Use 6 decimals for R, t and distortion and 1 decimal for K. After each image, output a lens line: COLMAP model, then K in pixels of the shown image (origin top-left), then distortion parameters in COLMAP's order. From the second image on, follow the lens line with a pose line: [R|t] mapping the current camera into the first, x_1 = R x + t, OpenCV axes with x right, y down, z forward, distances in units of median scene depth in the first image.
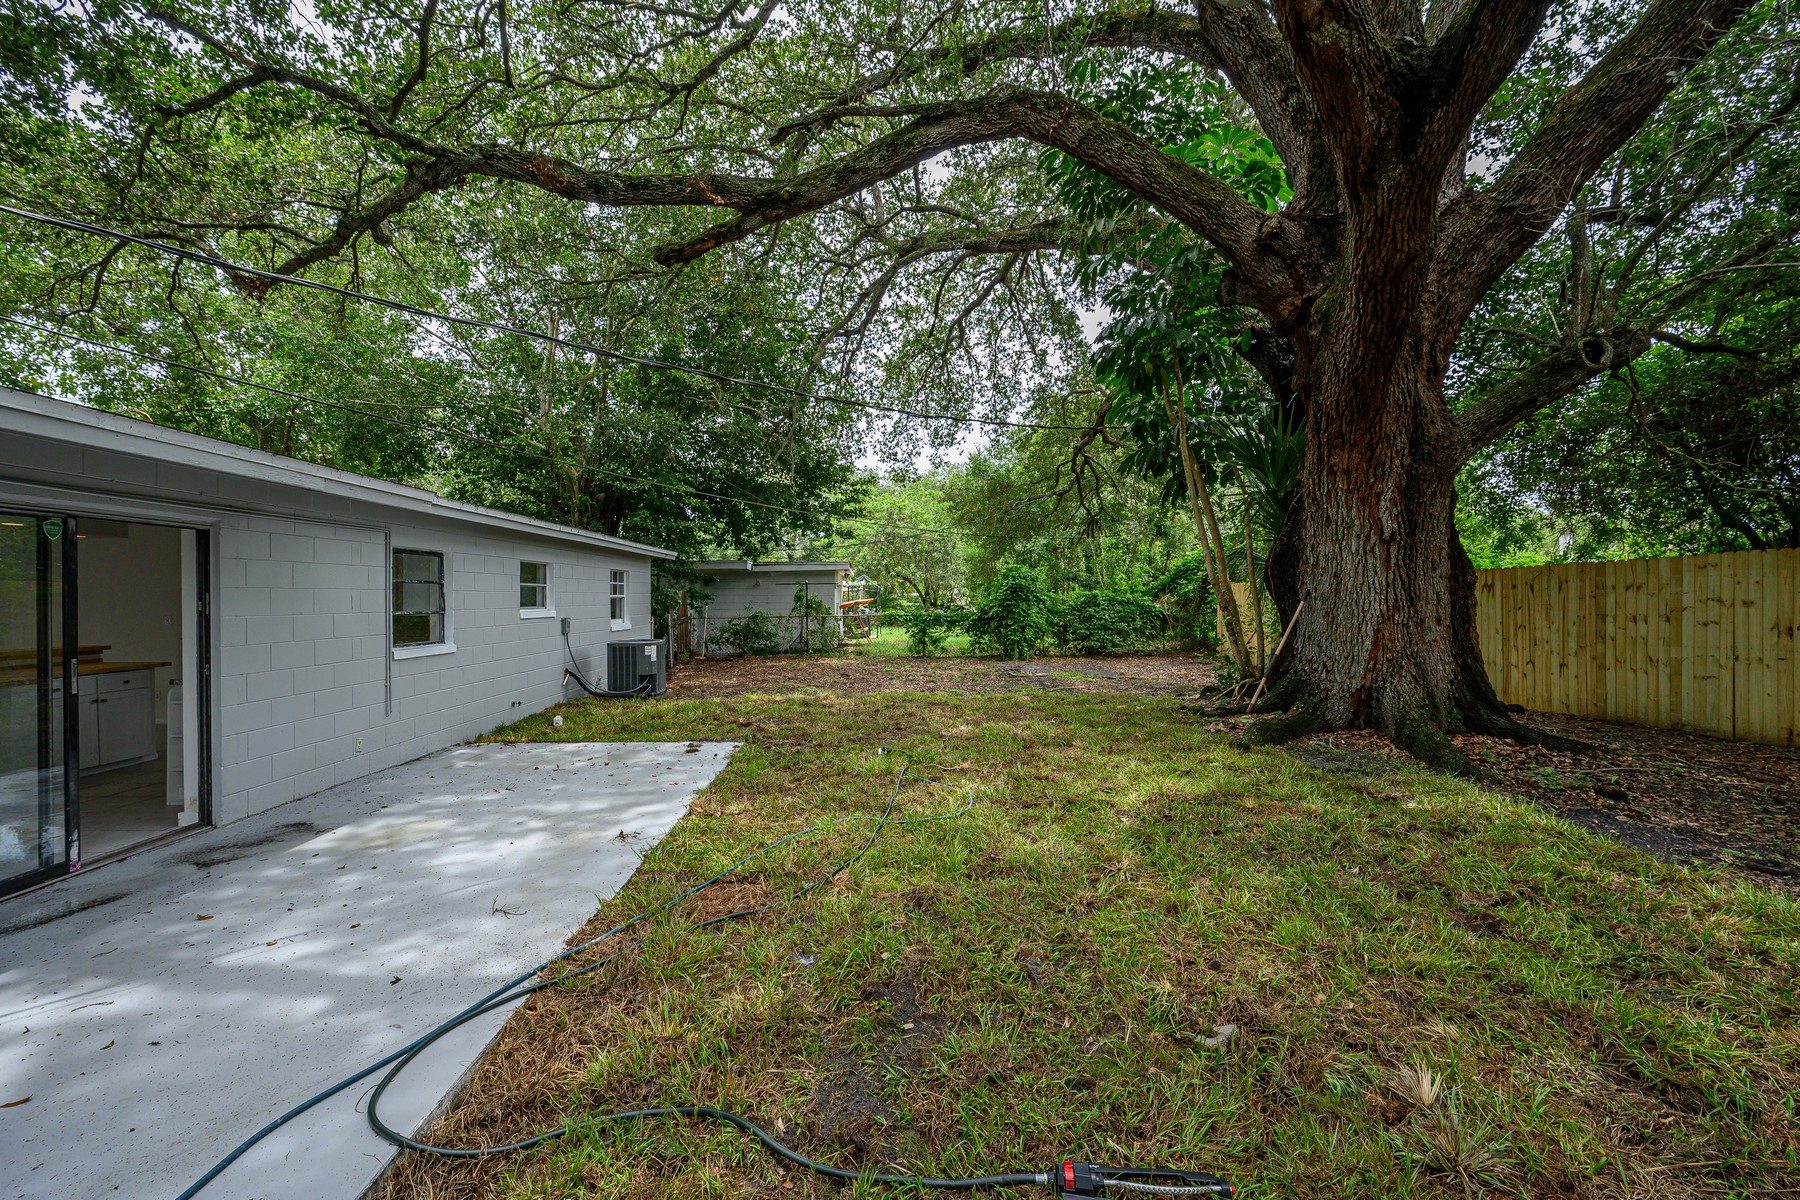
lens RADIAL K [[696.2, 0, 899.5], [0, 696.2, 601.1], [0, 0, 1]] dist [-0.009417, -0.000149]
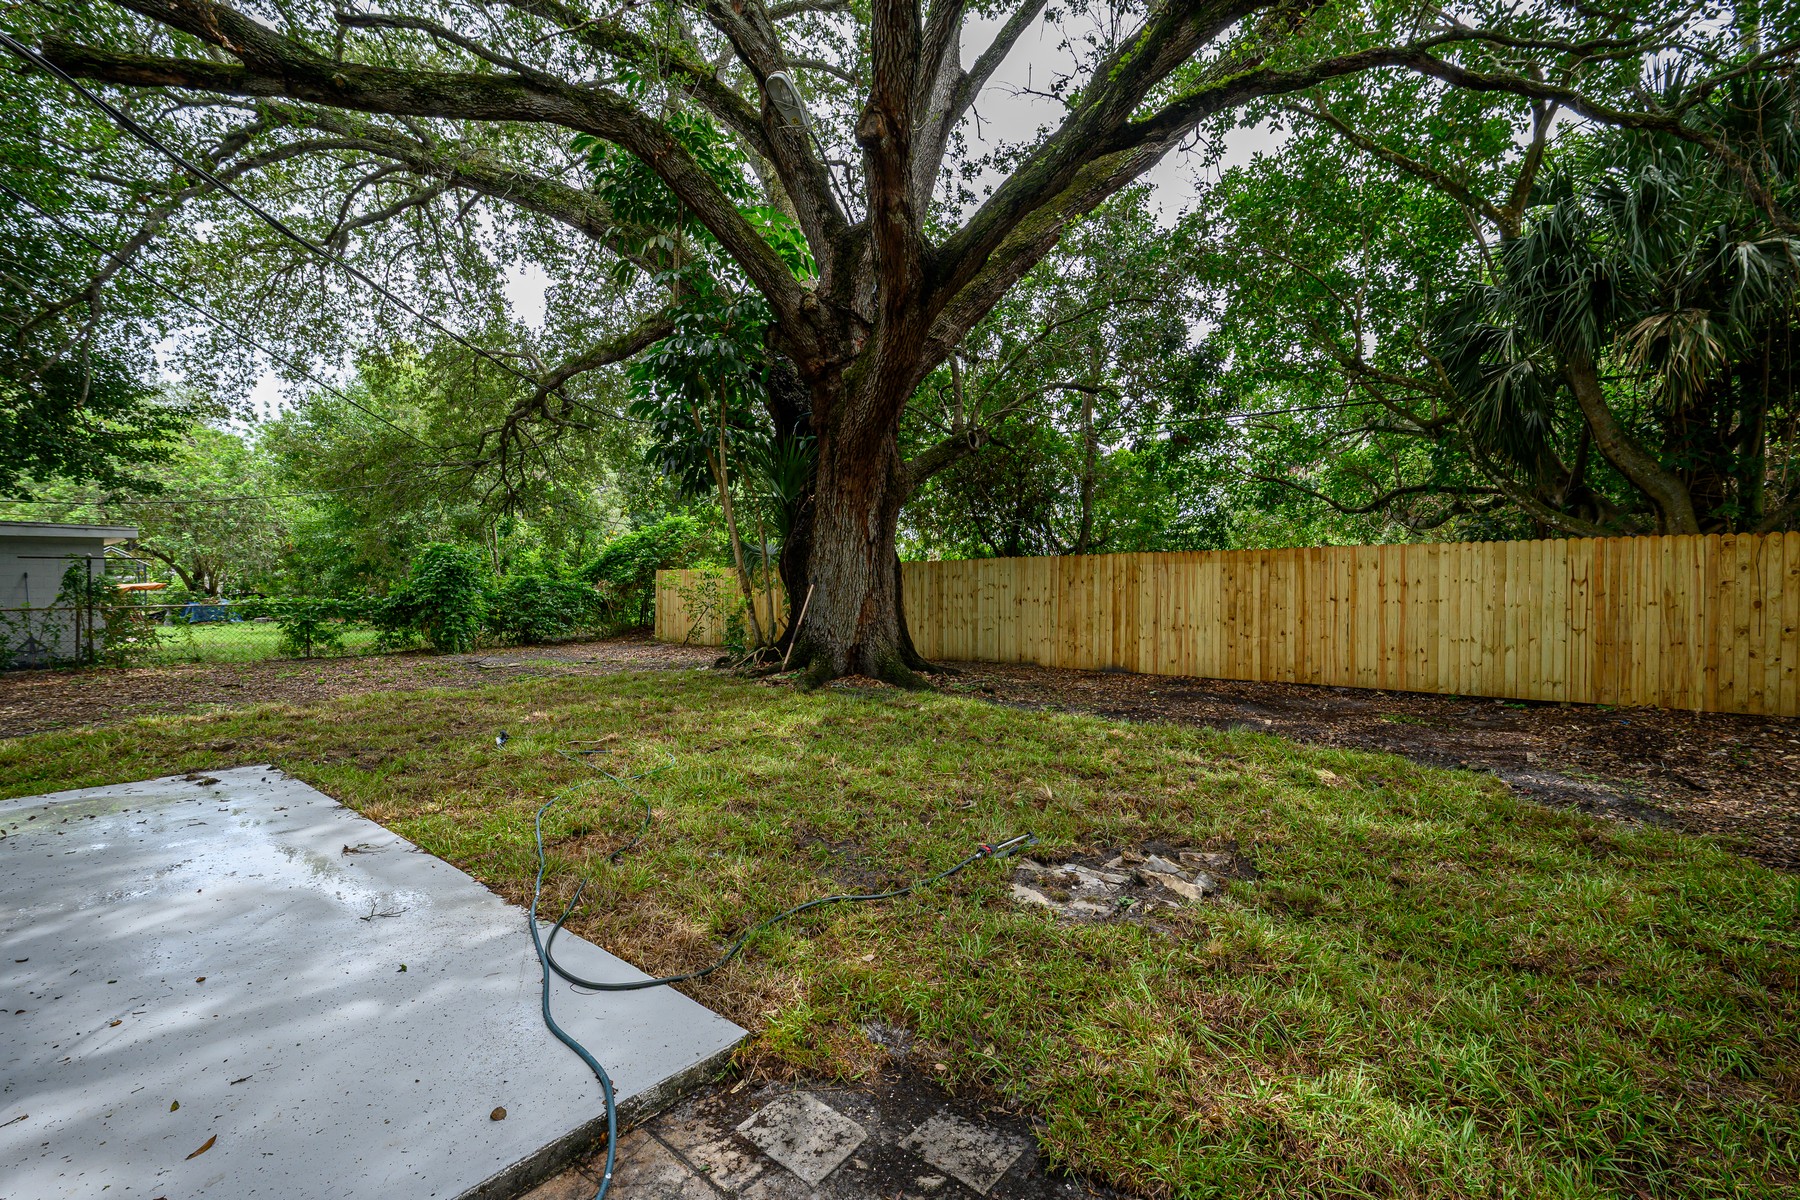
lens RADIAL K [[748.6, 0, 898.8], [0, 748.6, 593.0], [0, 0, 1]] dist [0.001767, 0.000176]
pose [[0.656423, -0.003725, 0.754384, -0.329634], [-0.000478, 0.999986, 0.005353, 0.007428], [-0.754393, -0.003874, 0.656412, -0.058638]]
